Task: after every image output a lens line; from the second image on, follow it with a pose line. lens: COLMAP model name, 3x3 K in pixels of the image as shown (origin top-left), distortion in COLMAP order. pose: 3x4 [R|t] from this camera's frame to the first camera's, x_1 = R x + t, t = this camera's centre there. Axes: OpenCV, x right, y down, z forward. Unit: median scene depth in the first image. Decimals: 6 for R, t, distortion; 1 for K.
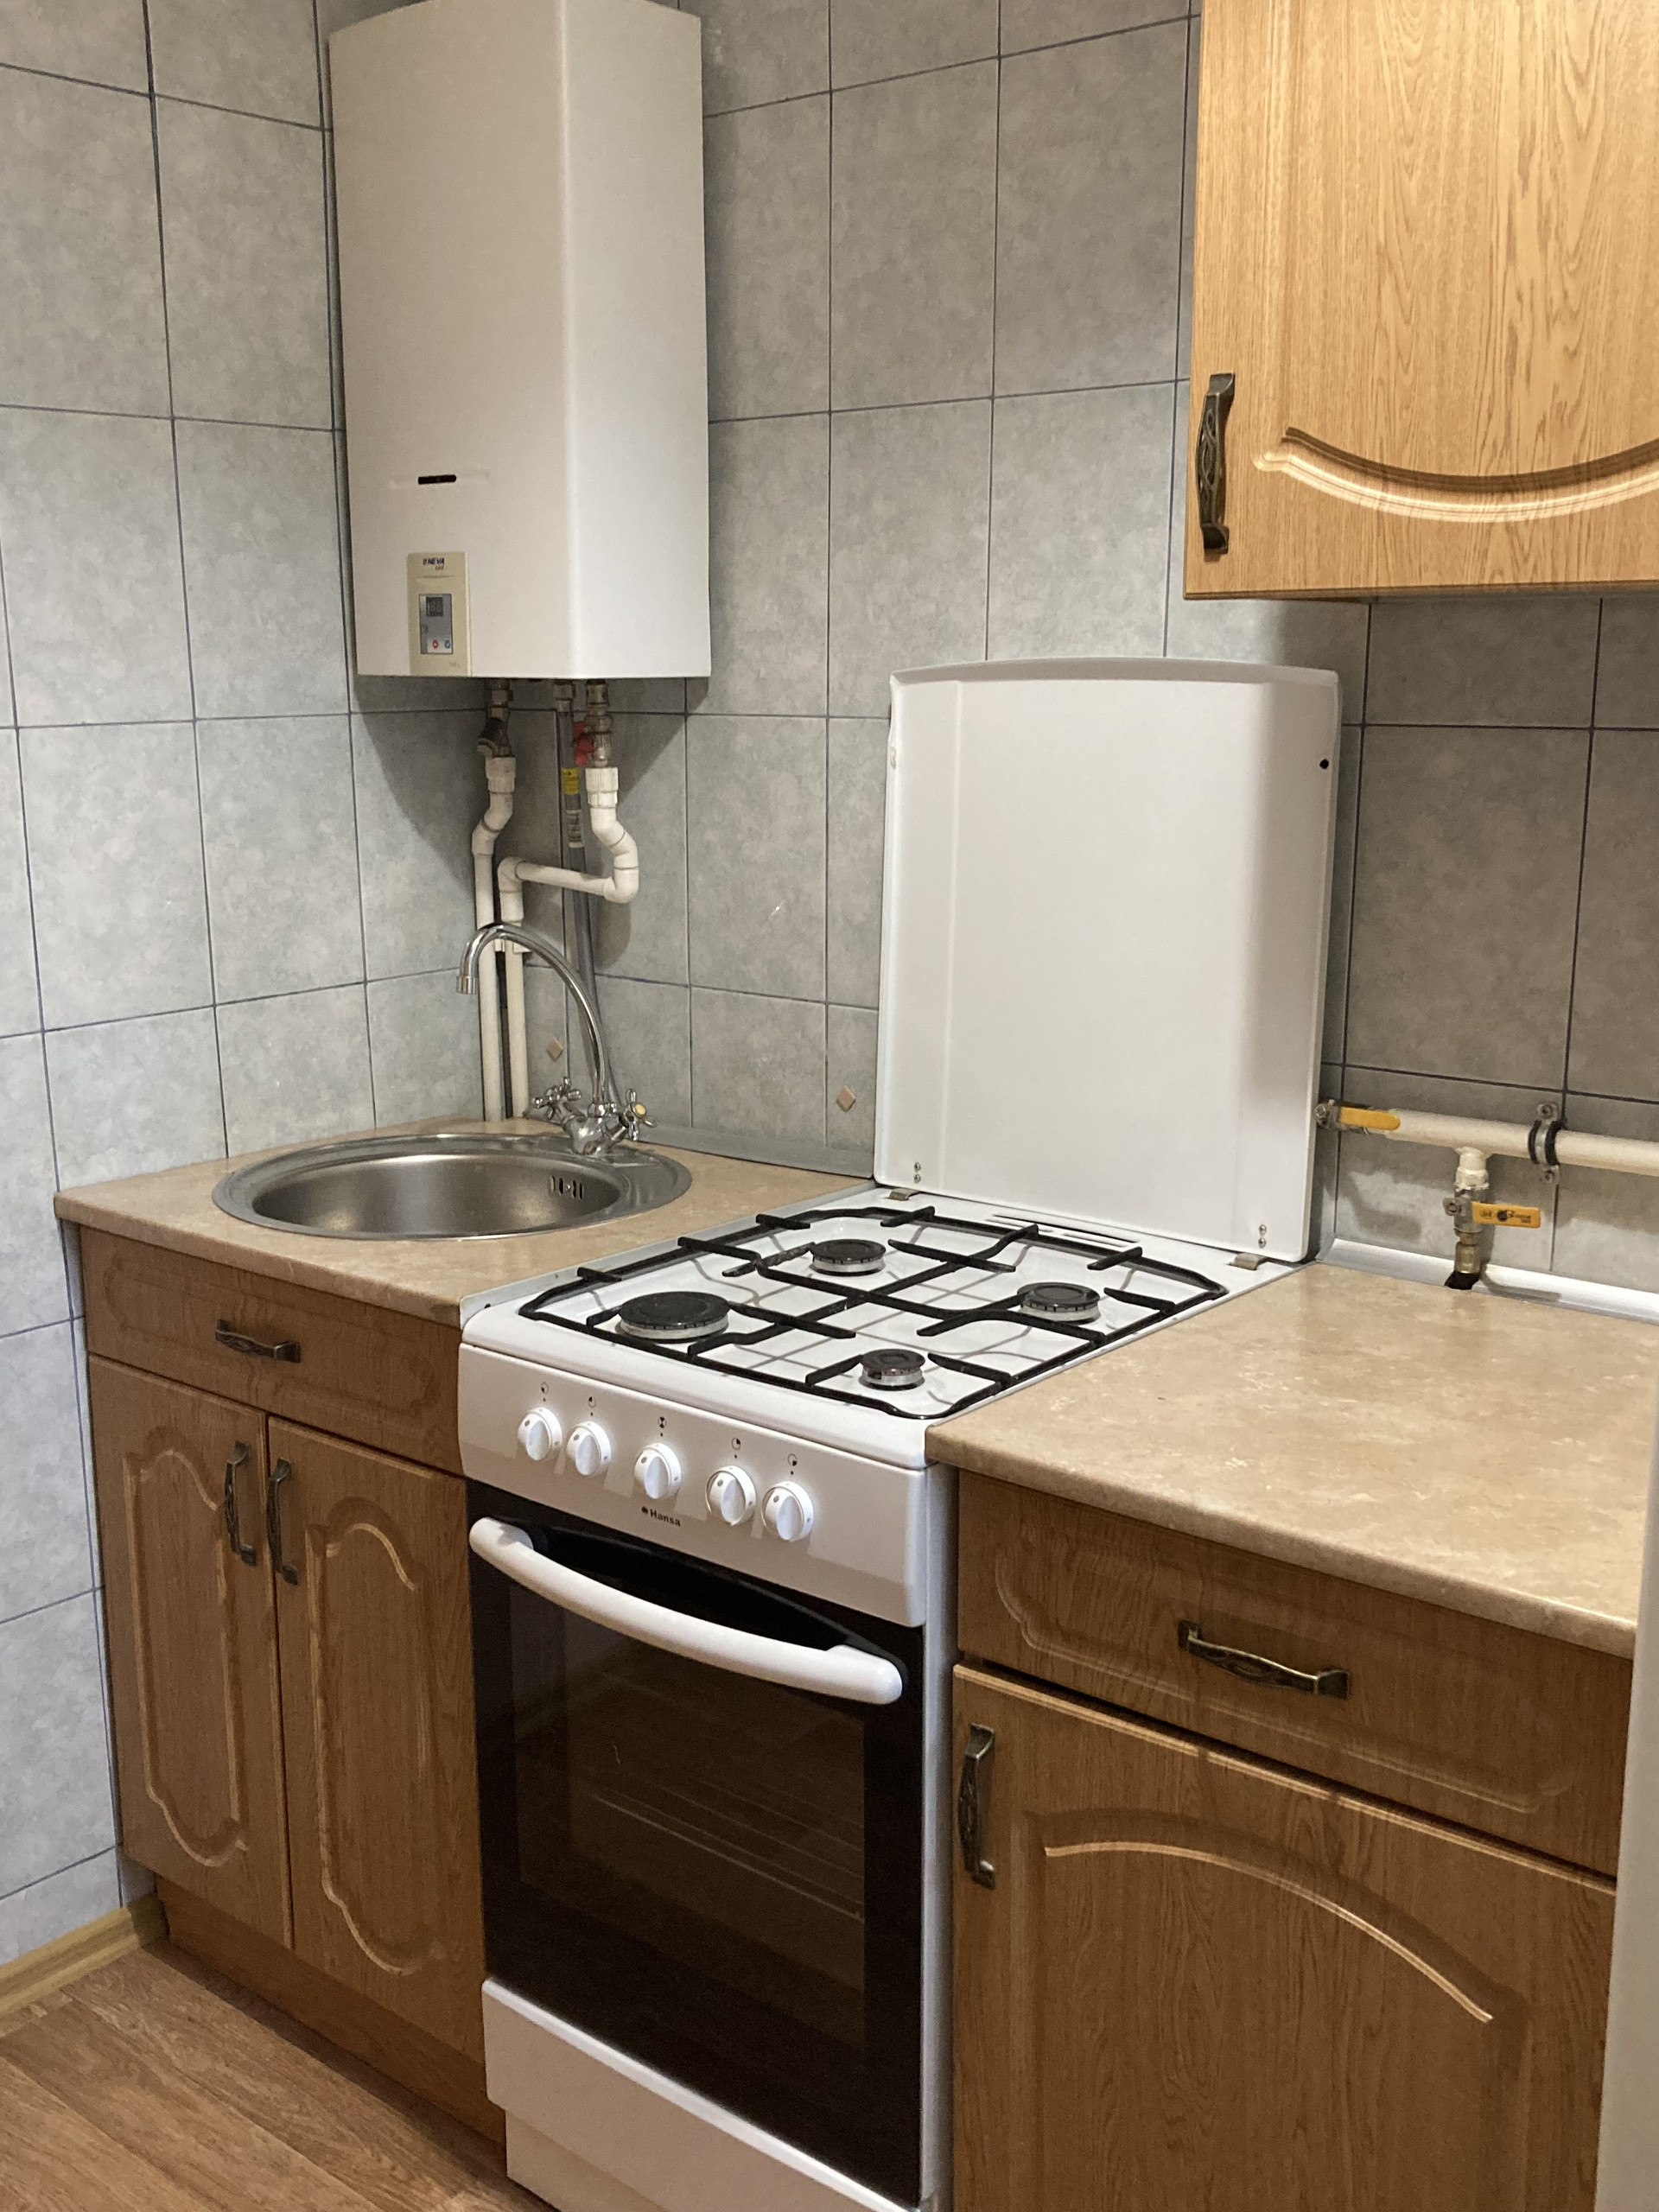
lens RADIAL K [[2199.9, 0, 829.9], [0, 2199.9, 1145.6], [0, 0, 1]] dist [0.018384, 0.000000]
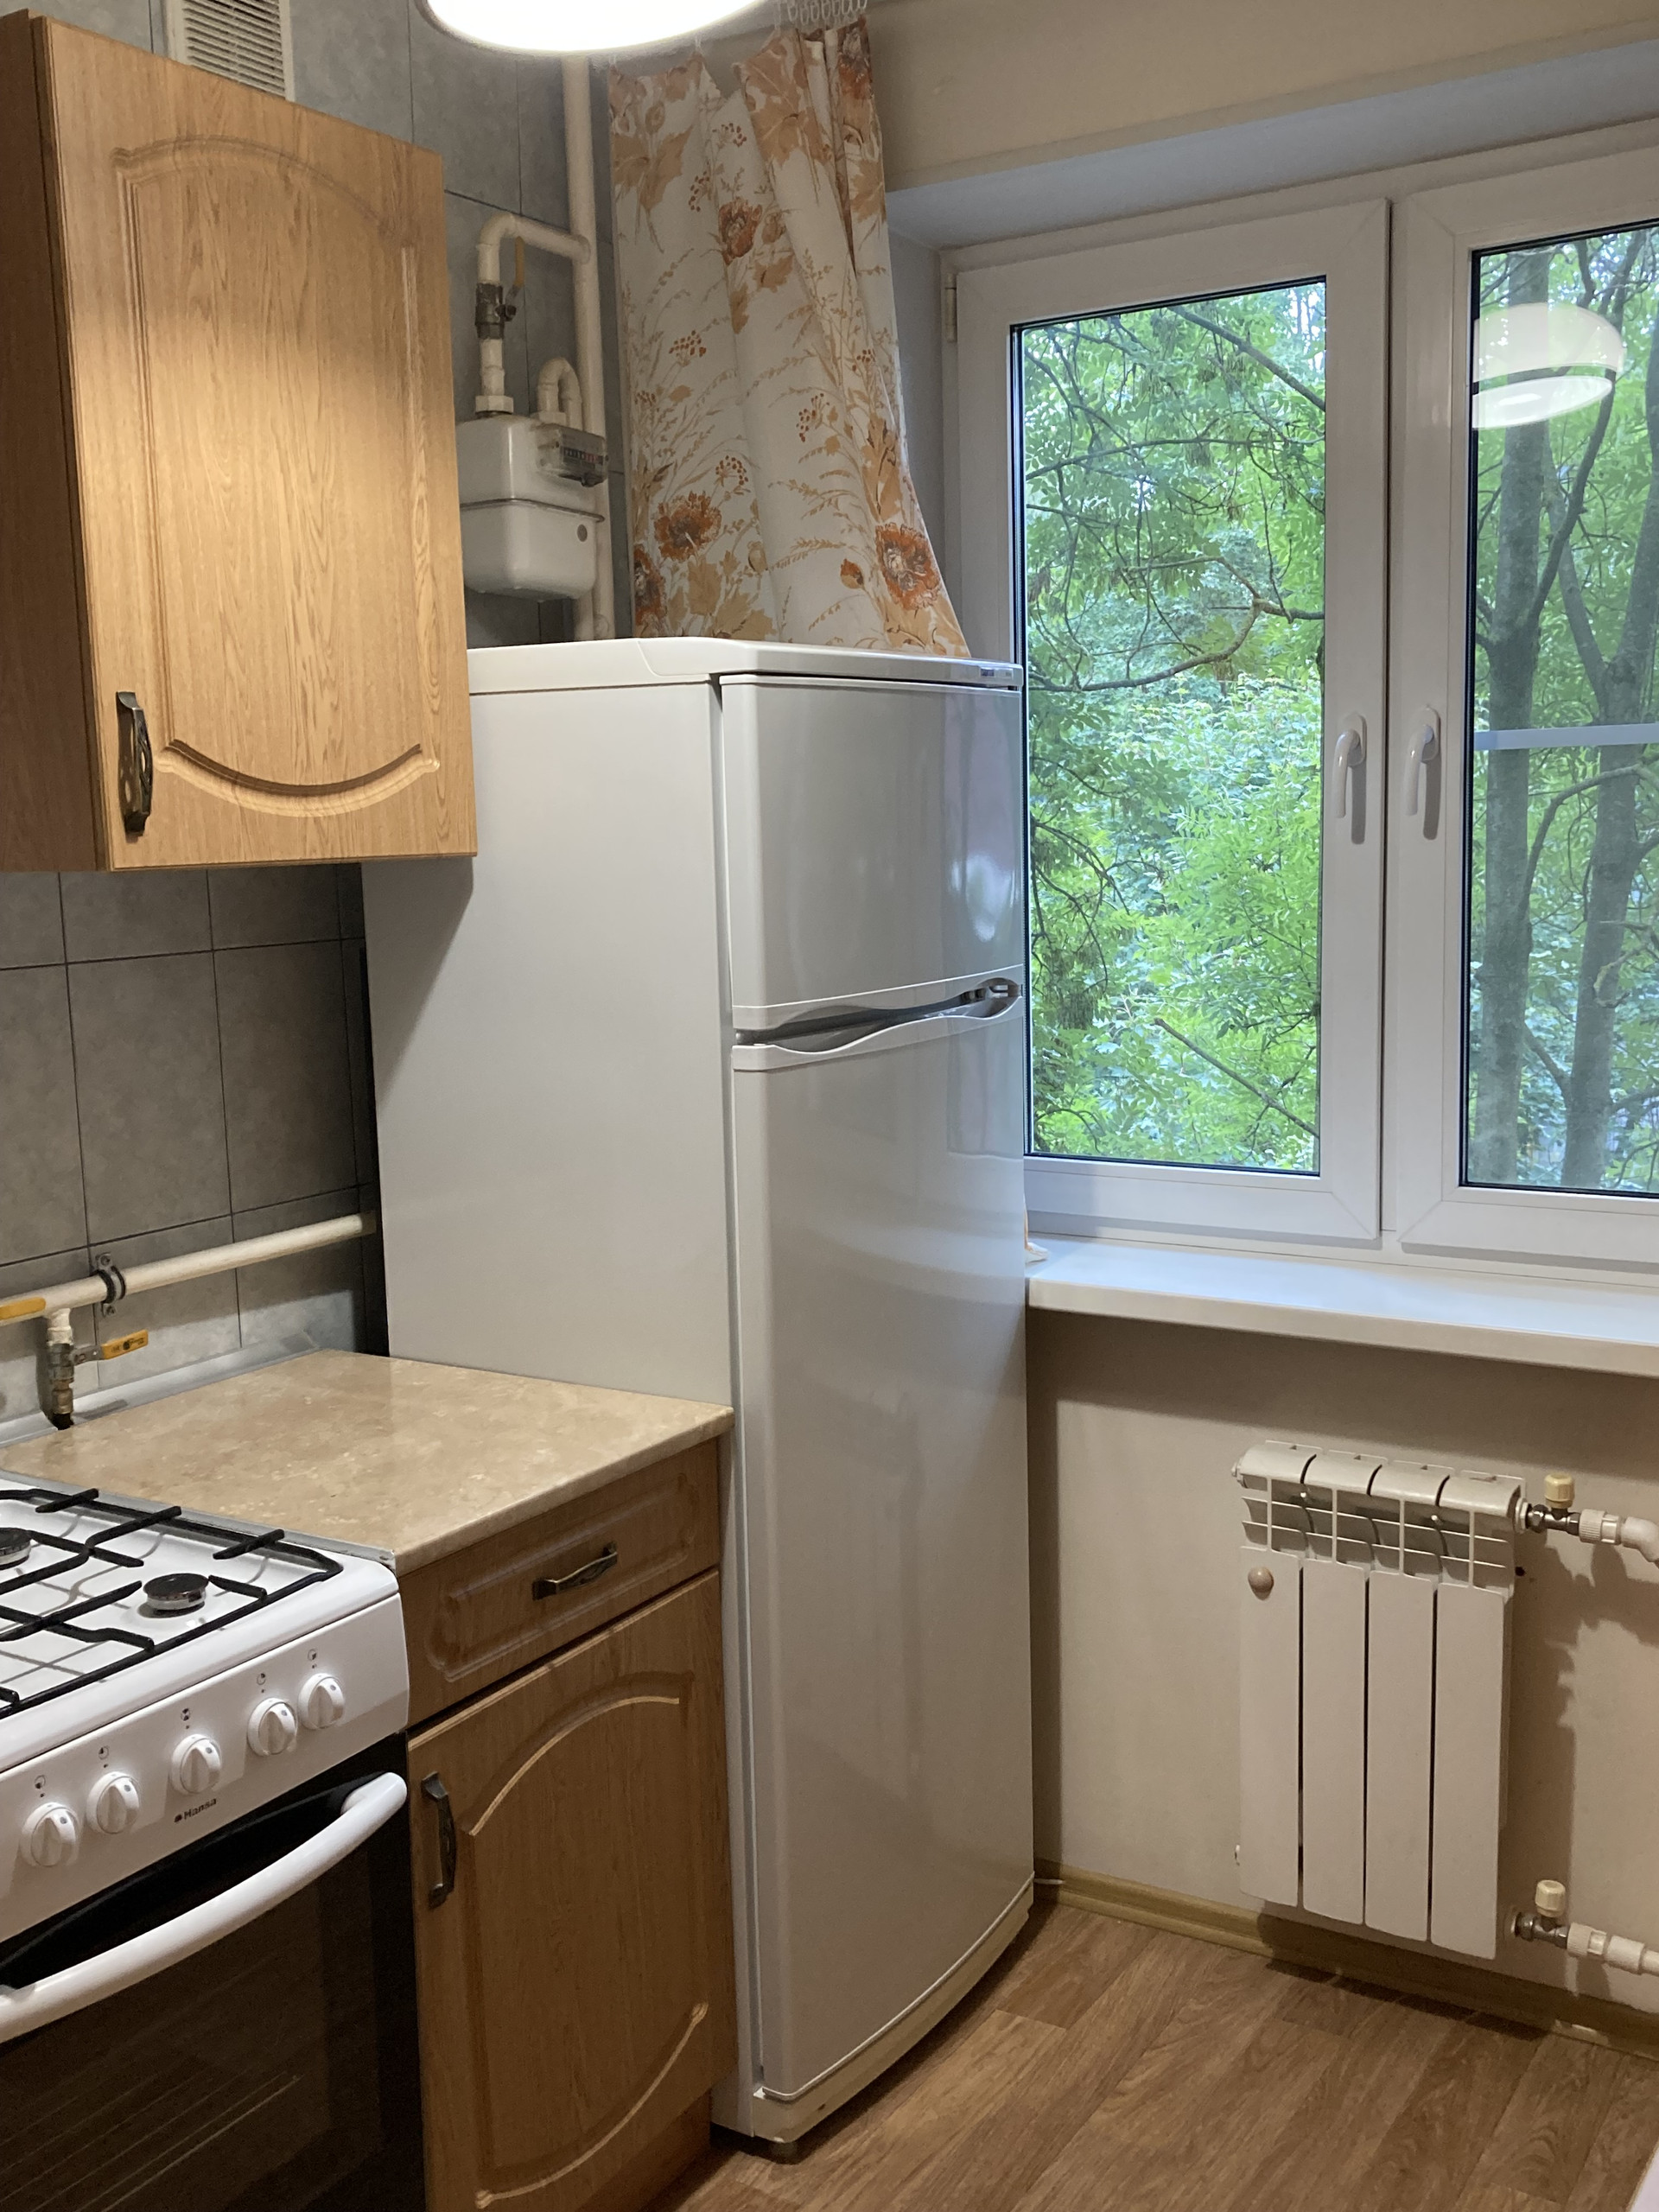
lens RADIAL K [[2199.9, 0, 802.7], [0, 2199.9, 1170.2], [0, 0, 1]] dist [0.018384, 0.000000]
pose [[-0.126279, -0.160615, 0.978906, -1.160013], [0.238160, 0.953035, 0.187092, -0.250136], [-0.962982, 0.256762, -0.082096, 0.851831]]
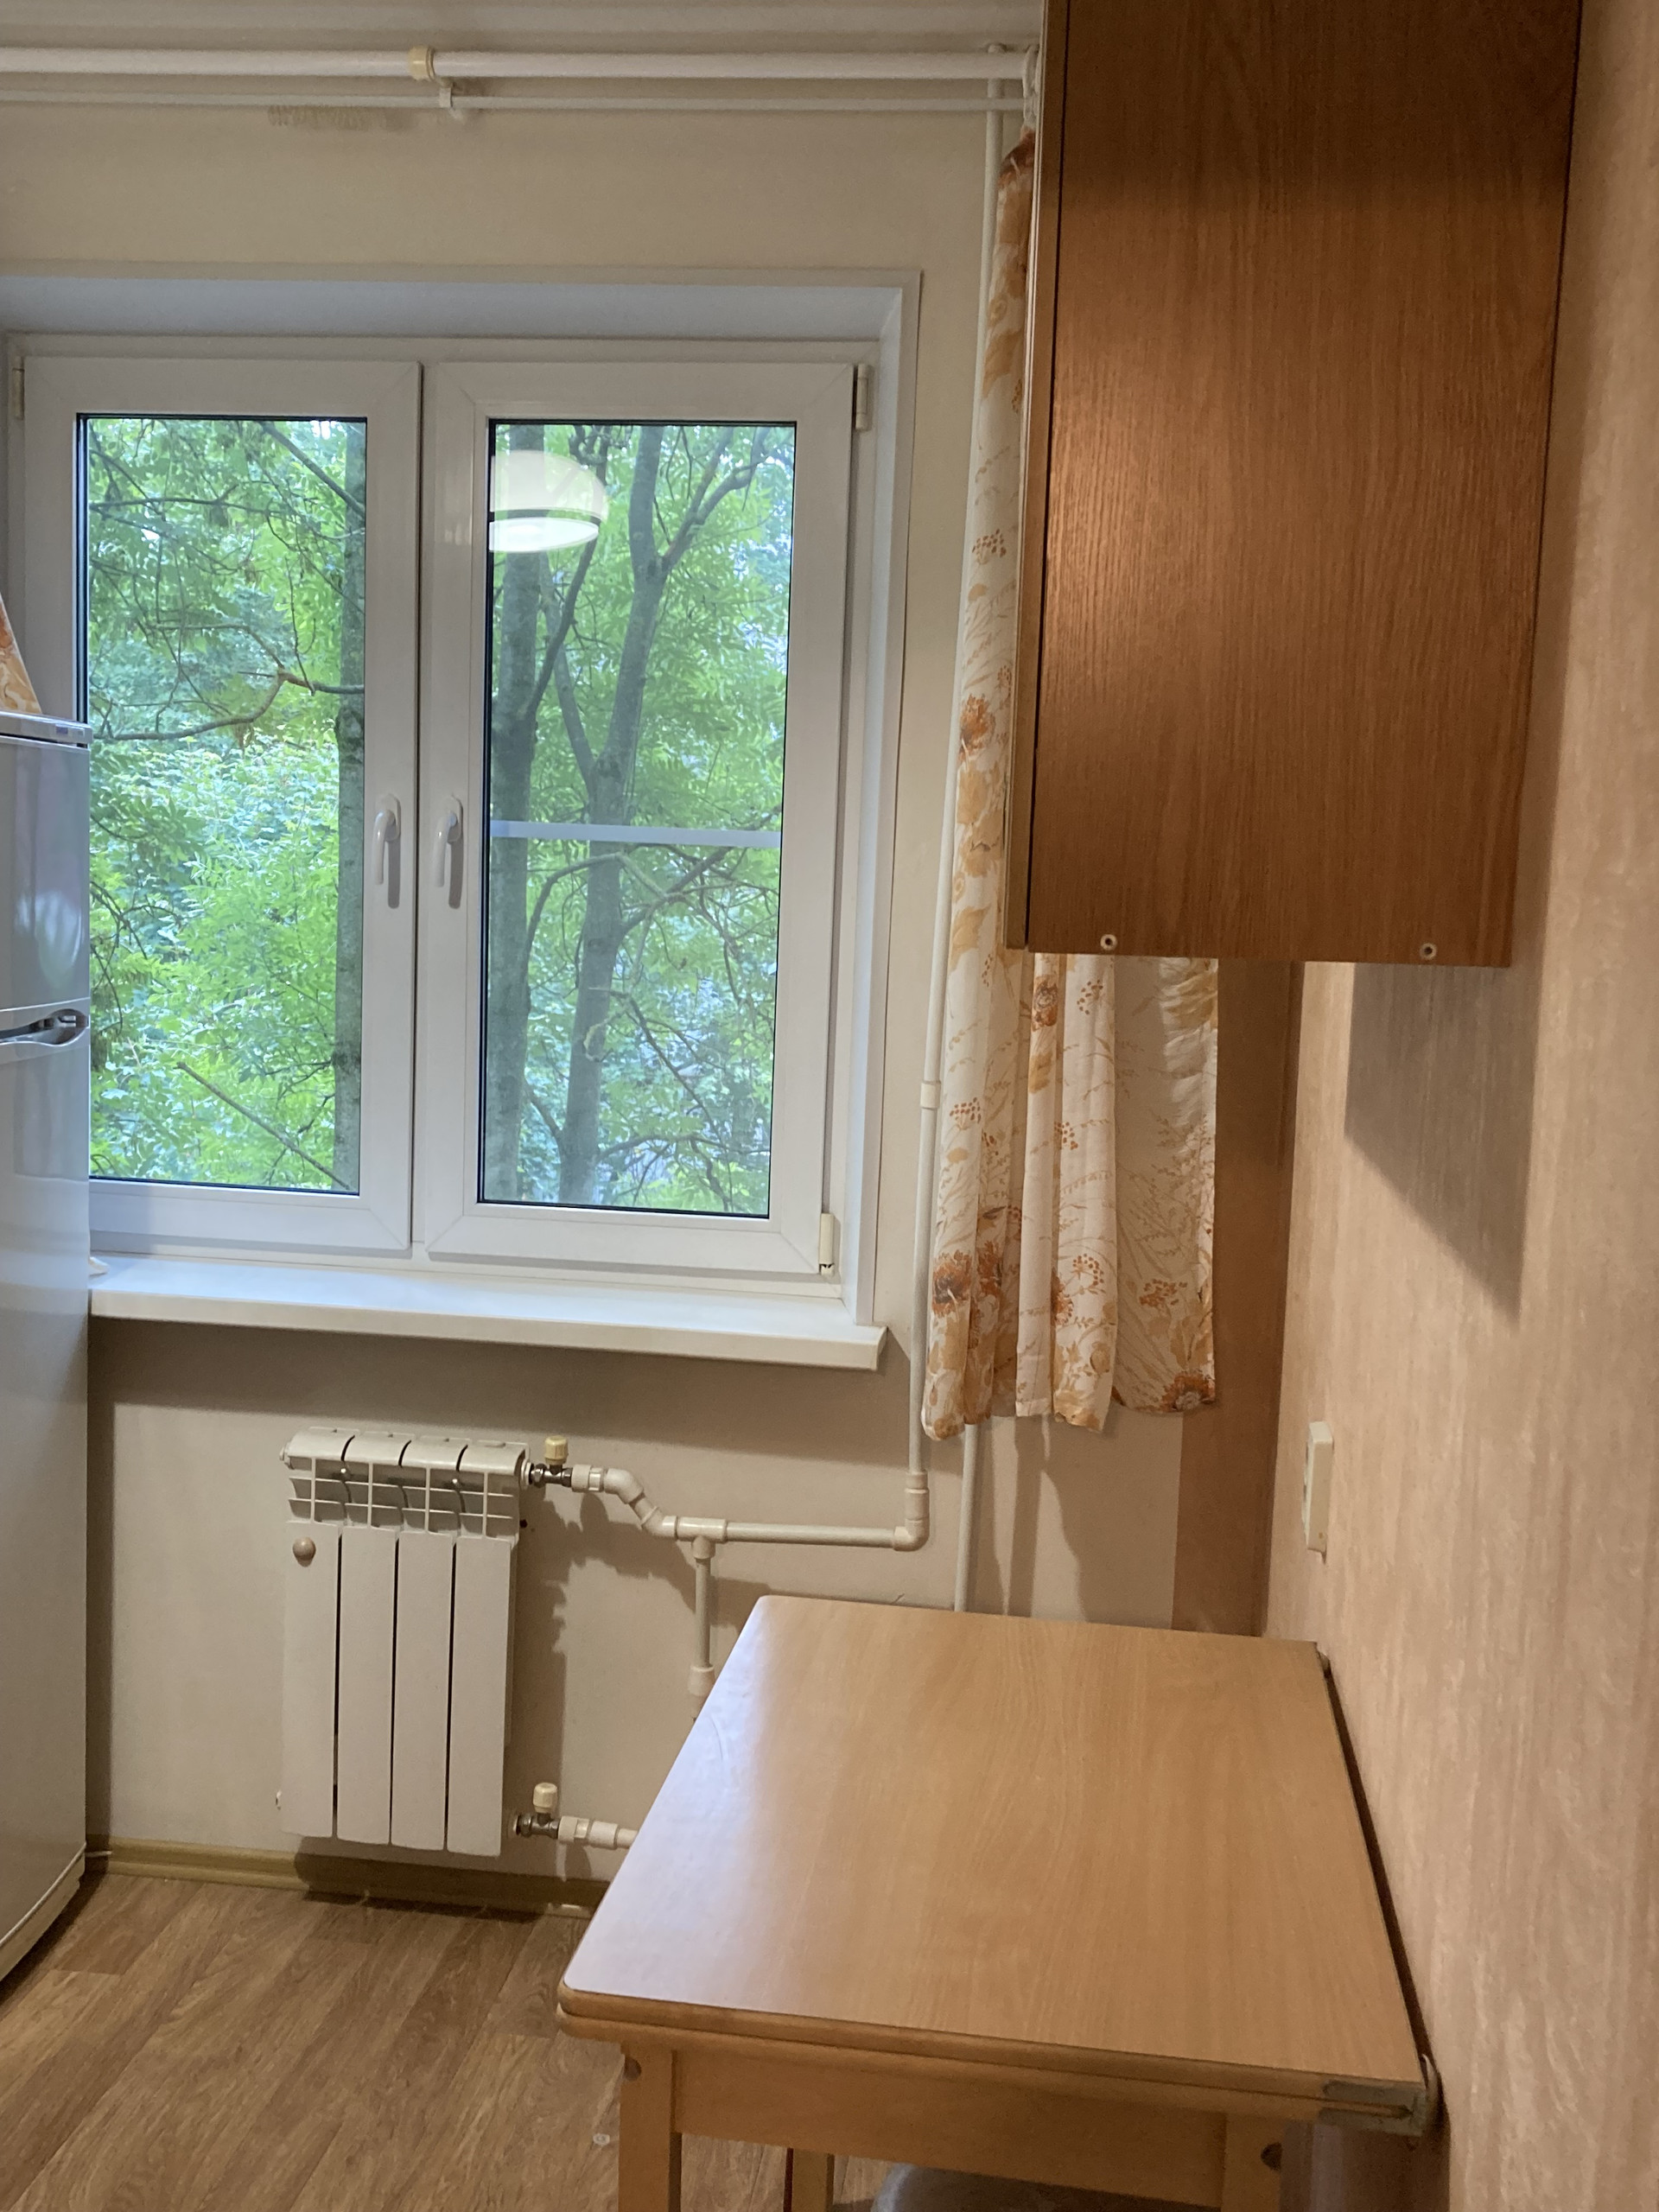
lens RADIAL K [[2199.9, 0, 827.4], [0, 2199.9, 1095.0], [0, 0, 1]] dist [0.018384, 0.000000]
pose [[-0.544271, -0.111262, 0.831499, -1.329020], [0.132869, 0.967222, 0.216395, -0.276029], [-0.828321, 0.228258, -0.511647, 0.935414]]
